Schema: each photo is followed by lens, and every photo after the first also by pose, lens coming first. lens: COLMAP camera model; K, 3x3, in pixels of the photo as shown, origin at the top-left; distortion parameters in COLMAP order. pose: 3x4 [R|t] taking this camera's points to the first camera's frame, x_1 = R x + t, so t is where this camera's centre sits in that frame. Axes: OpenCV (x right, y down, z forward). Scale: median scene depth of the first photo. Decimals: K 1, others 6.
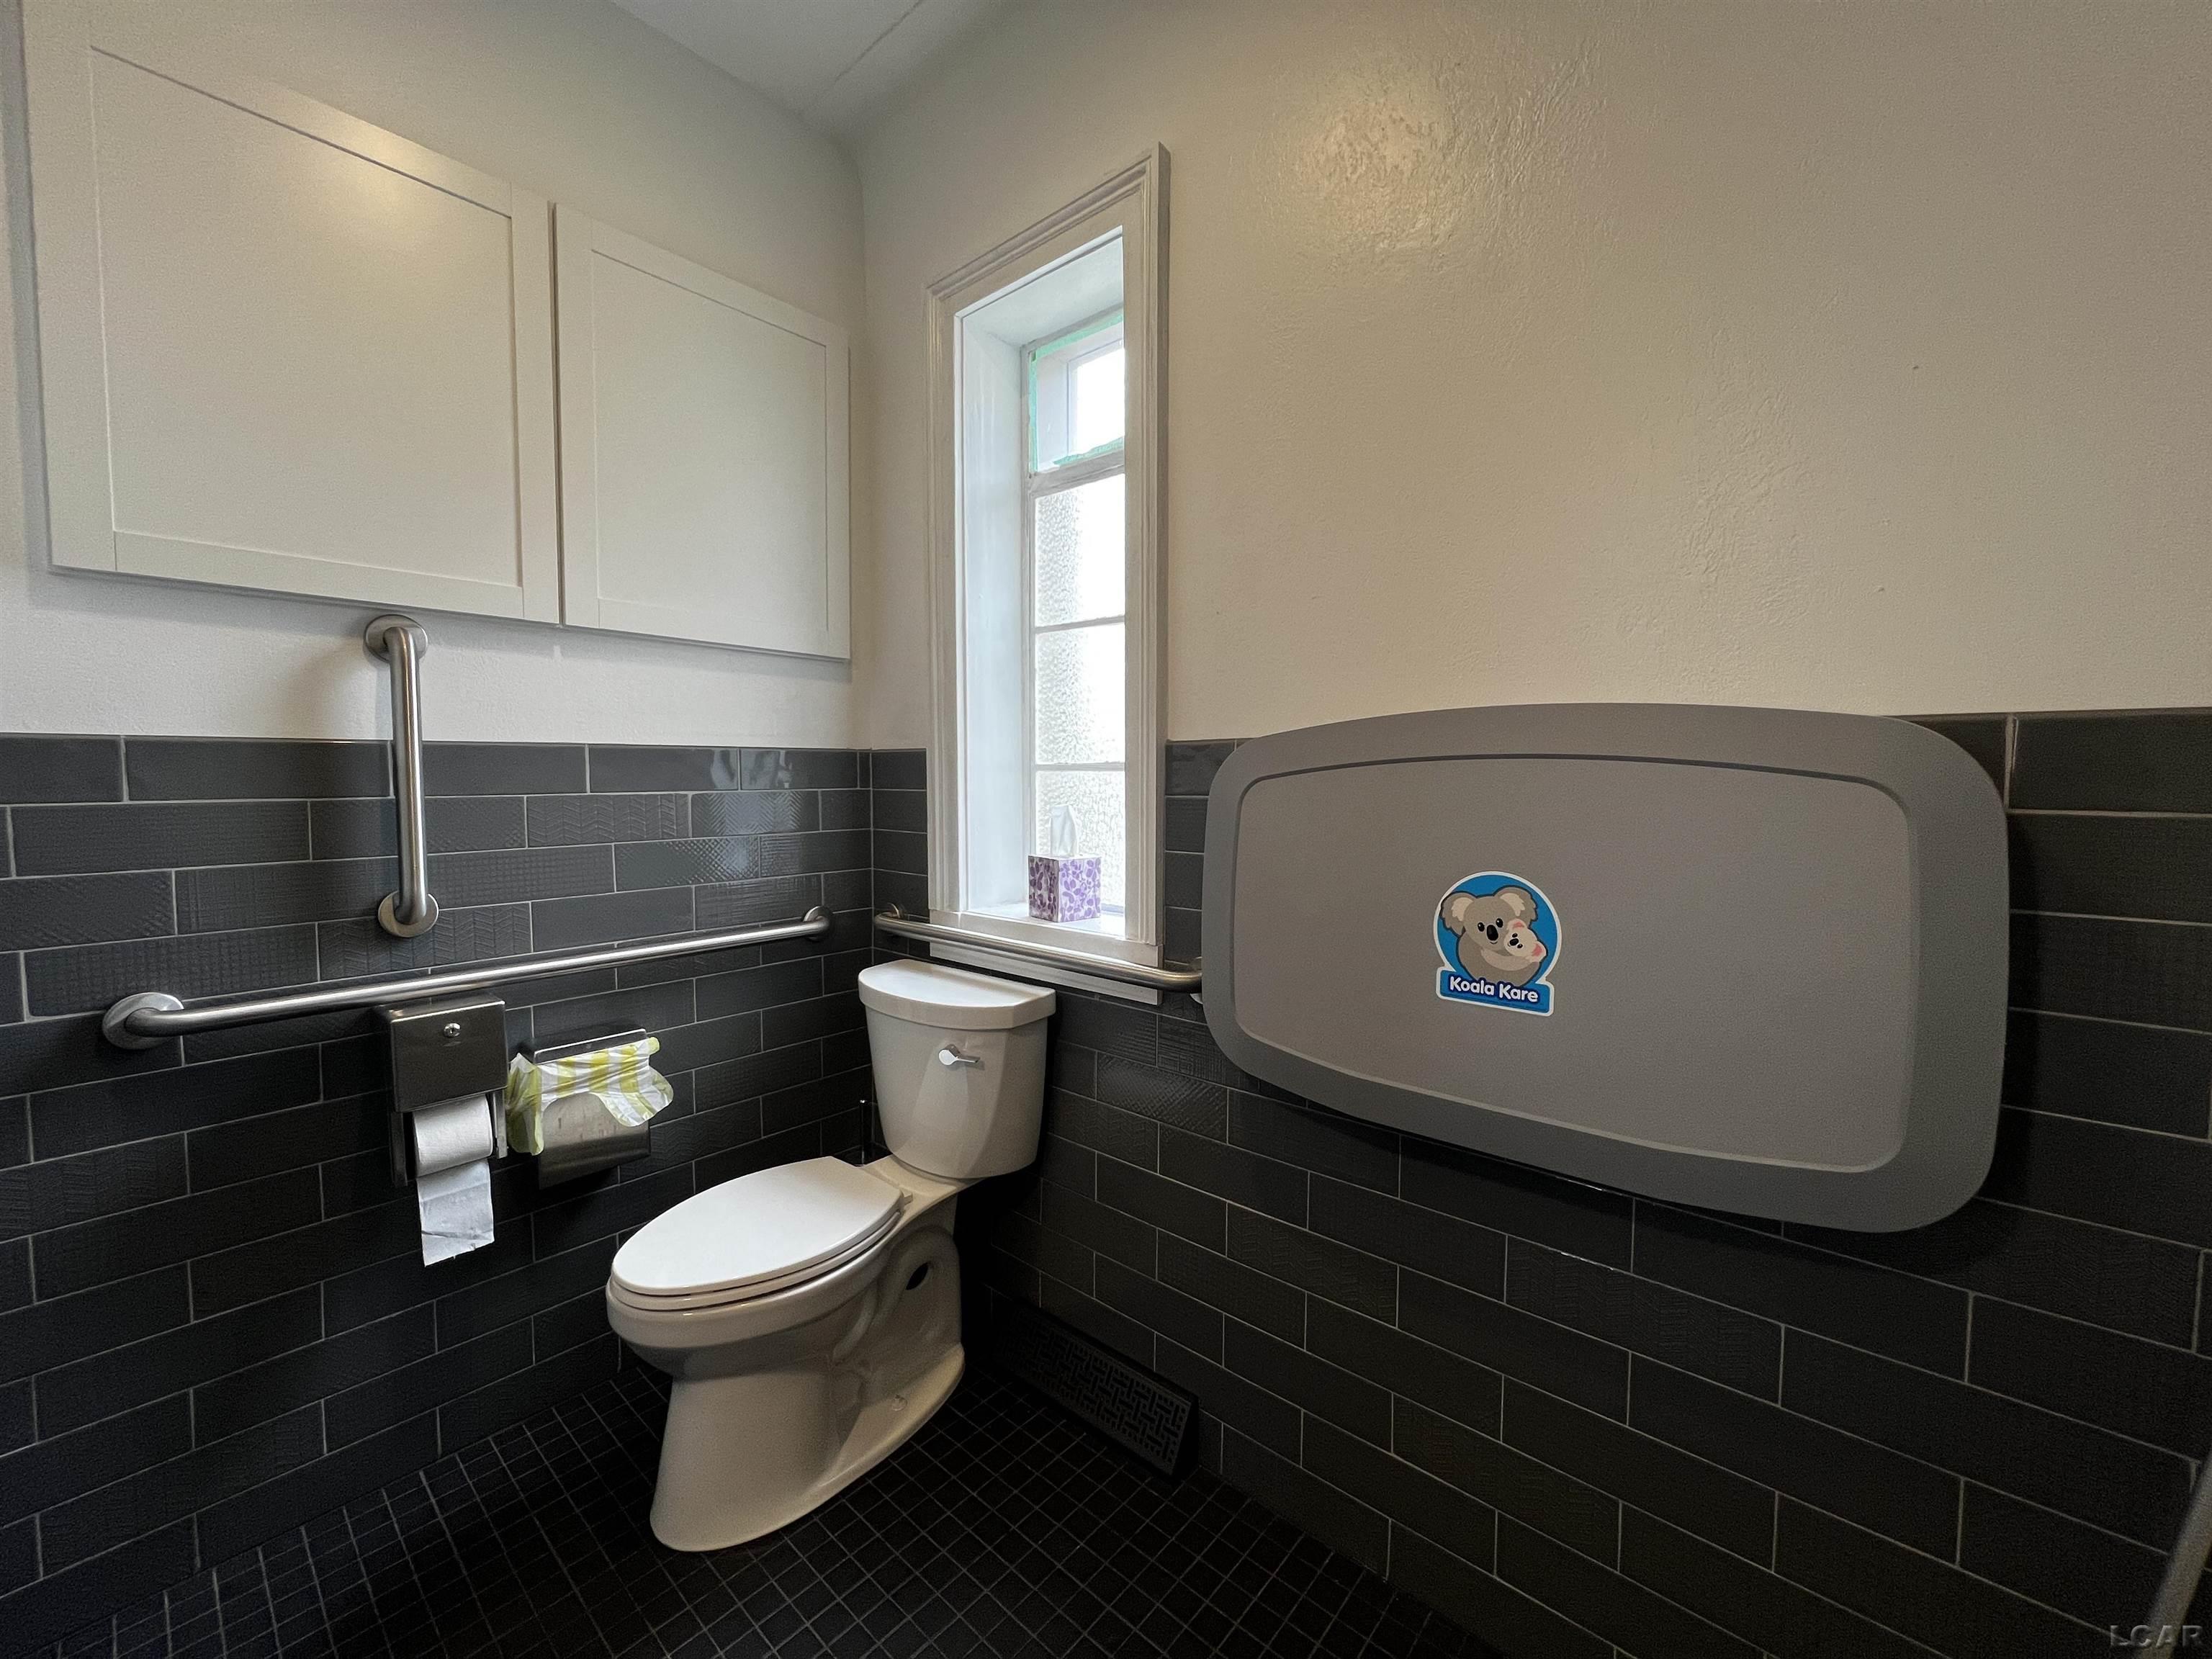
lens RADIAL K [[884.4, 0, 1102.4], [0, 884.4, 820.6], [0, 0, 1]] dist [-0.004851, 0.000461]
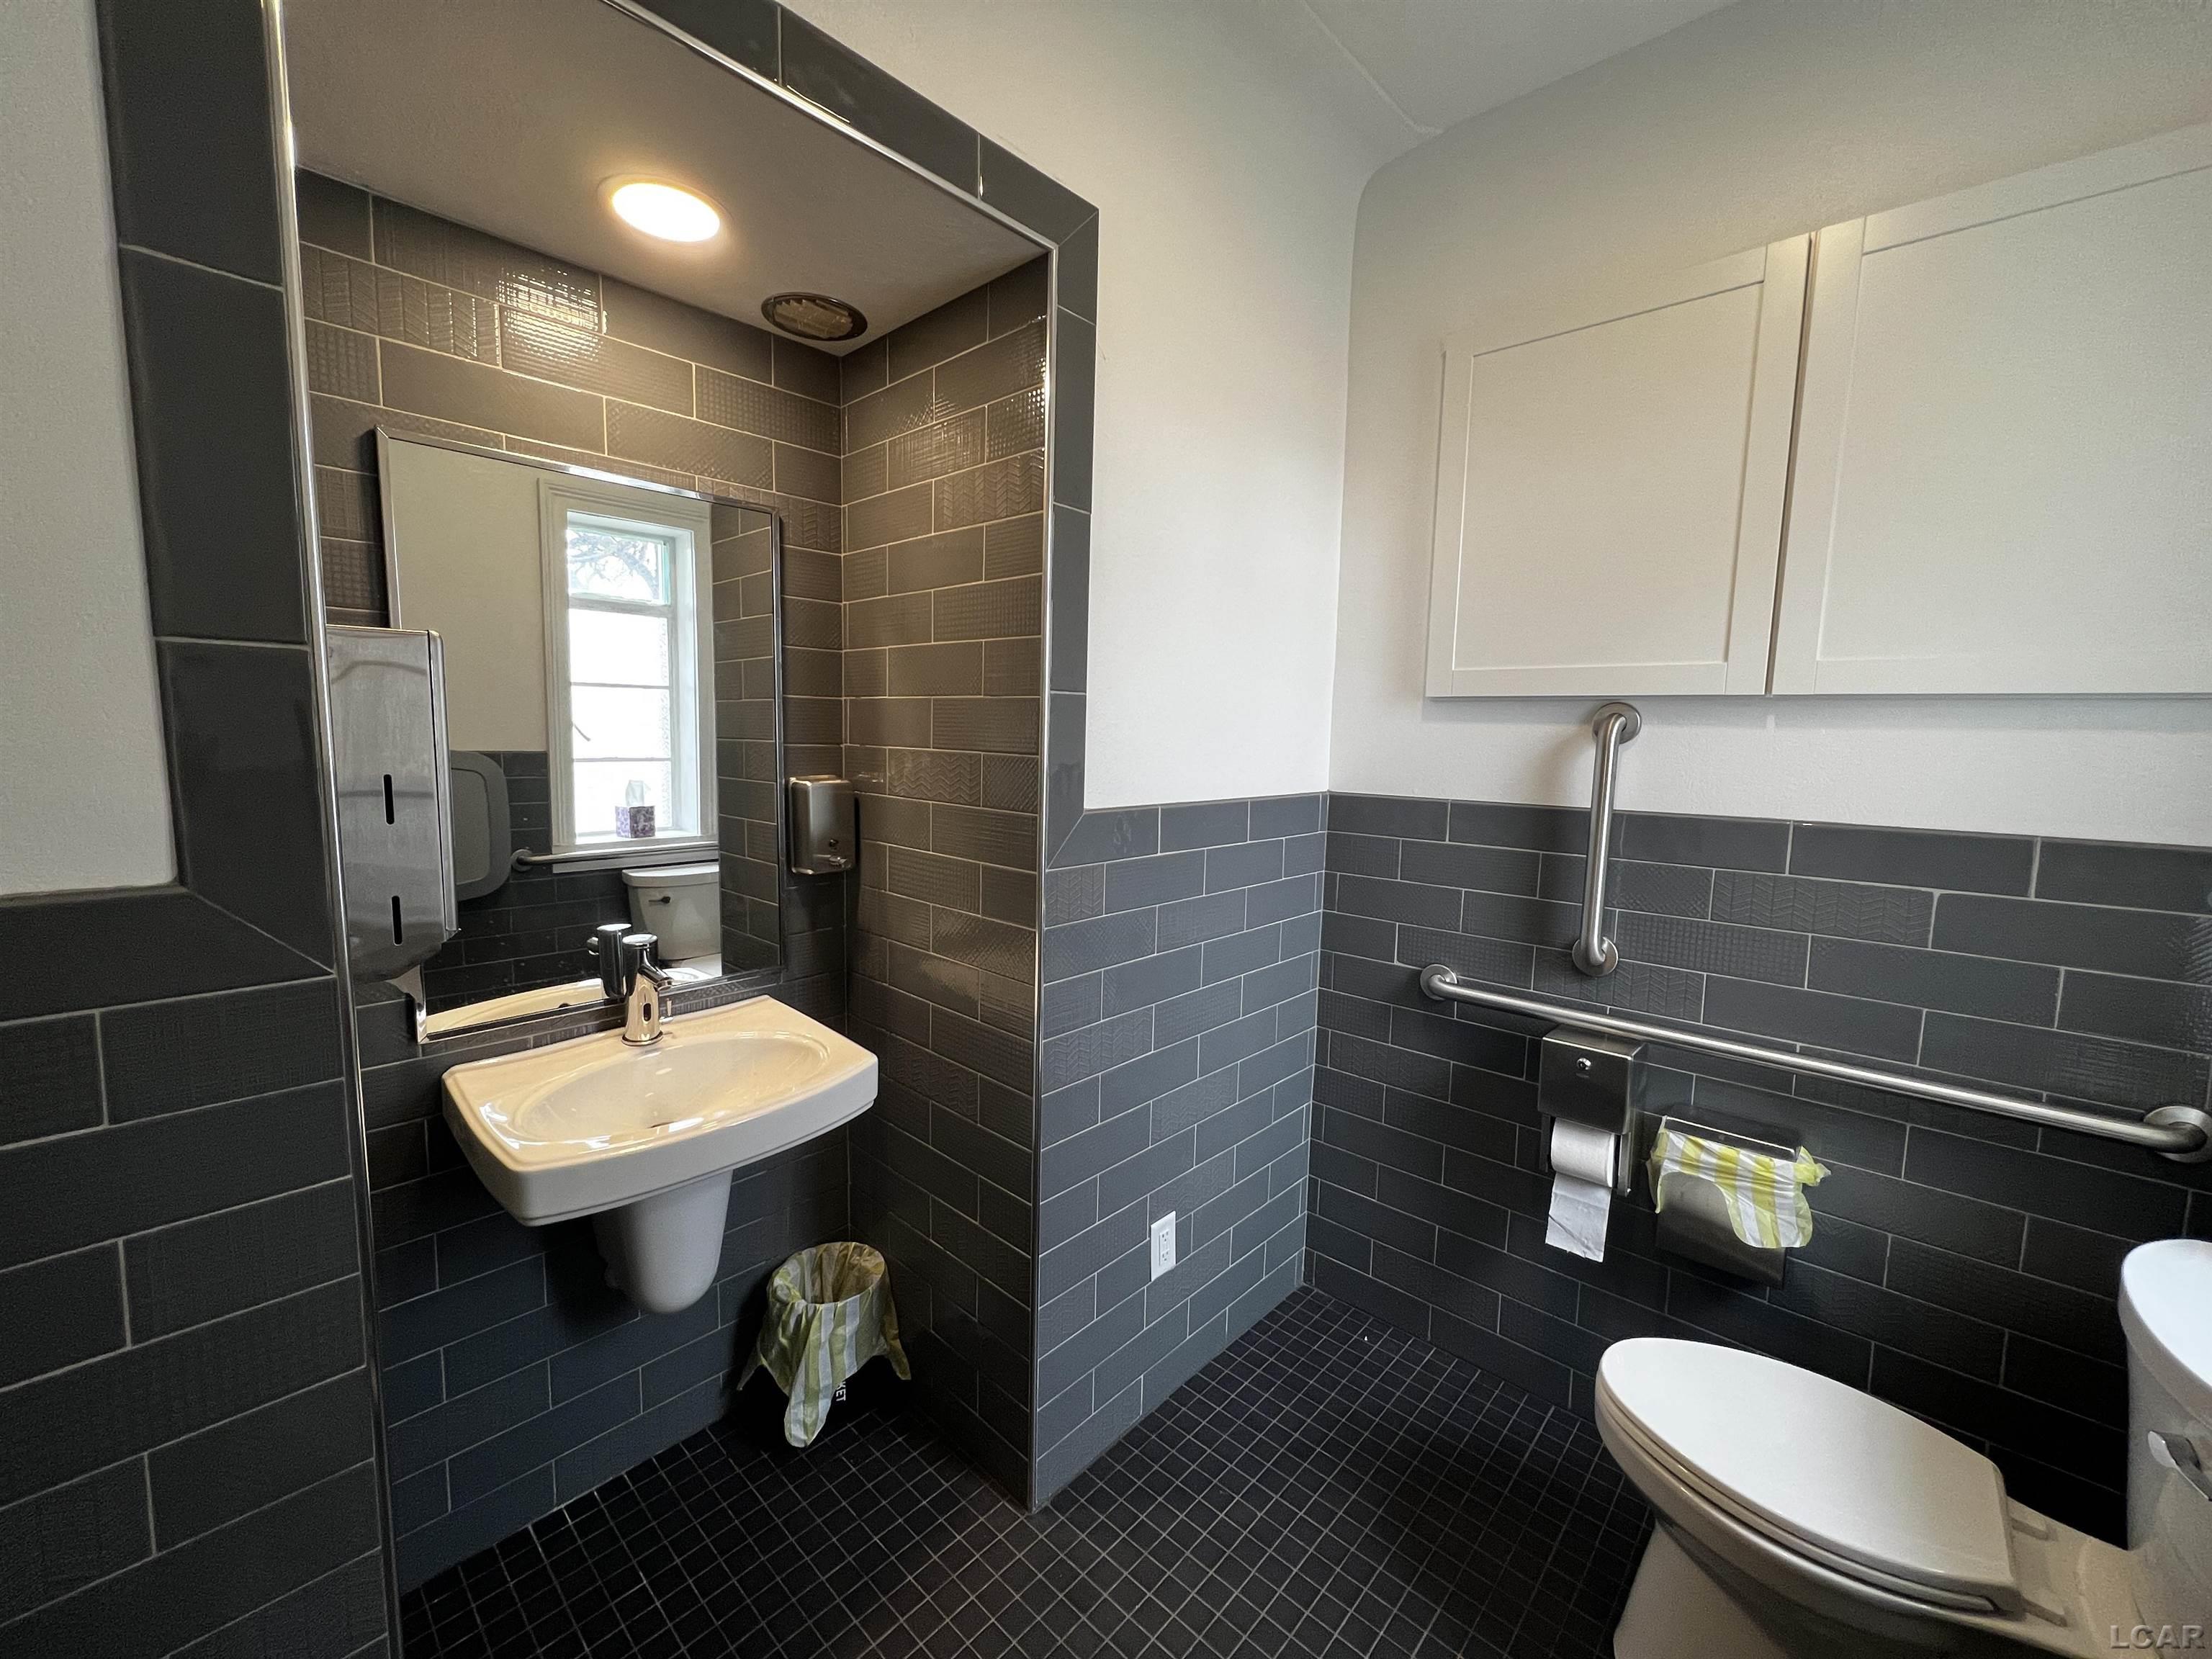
lens RADIAL K [[884.4, 0, 1102.4], [0, 884.4, 820.6], [0, 0, 1]] dist [-0.004851, 0.000461]
pose [[-0.022945, 0.095205, -0.995193, 0.371513], [-0.077287, 0.992307, 0.096711, -0.132523], [0.996745, 0.079135, -0.015410, 0.336846]]
